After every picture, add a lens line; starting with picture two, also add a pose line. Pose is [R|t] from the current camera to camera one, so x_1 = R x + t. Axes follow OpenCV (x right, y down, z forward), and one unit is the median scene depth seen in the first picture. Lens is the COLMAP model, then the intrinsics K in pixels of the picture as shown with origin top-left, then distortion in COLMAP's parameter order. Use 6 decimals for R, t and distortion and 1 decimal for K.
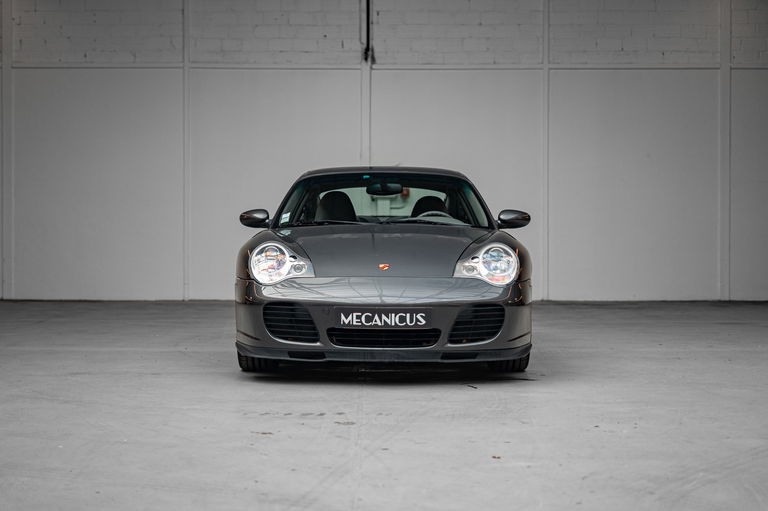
lens RADIAL K [[1359.8, 0, 382.4], [0, 1359.8, 270.7], [0, 0, 1]] dist [-0.010729, -0.077881]
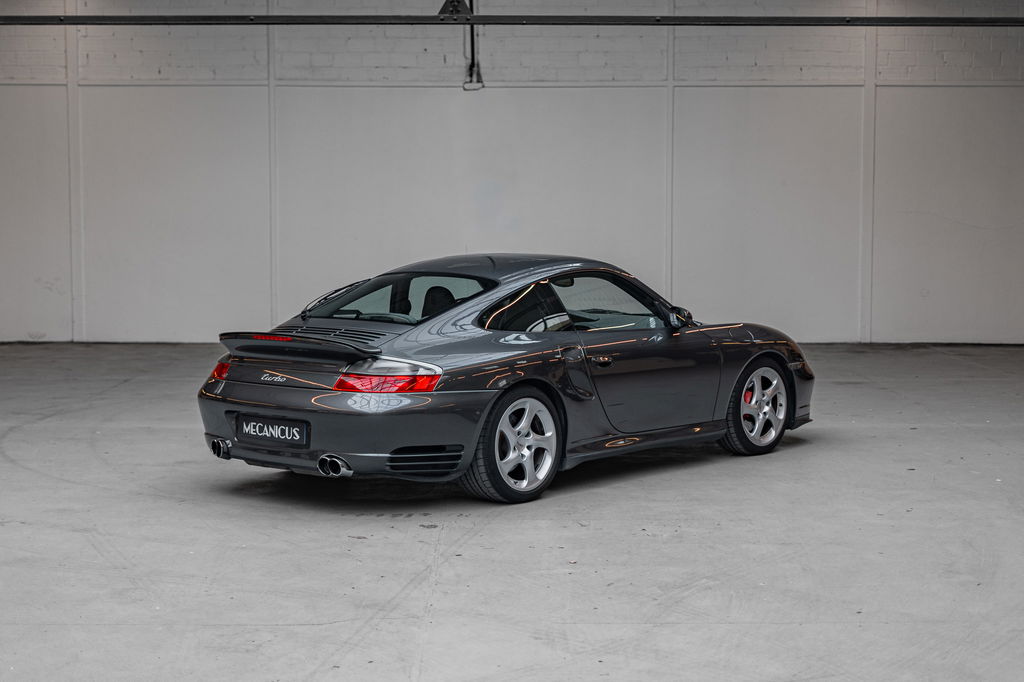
lens RADIAL K [[1813.0, 0, 509.9], [0, 1813.0, 361.3], [0, 0, 1]] dist [-0.010729, -0.077881]
pose [[0.999988, -0.000318, -0.004962, 0.019723], [0.000694, 0.997109, 0.075980, -0.058095], [0.004923, -0.075982, 0.997097, -0.212975]]
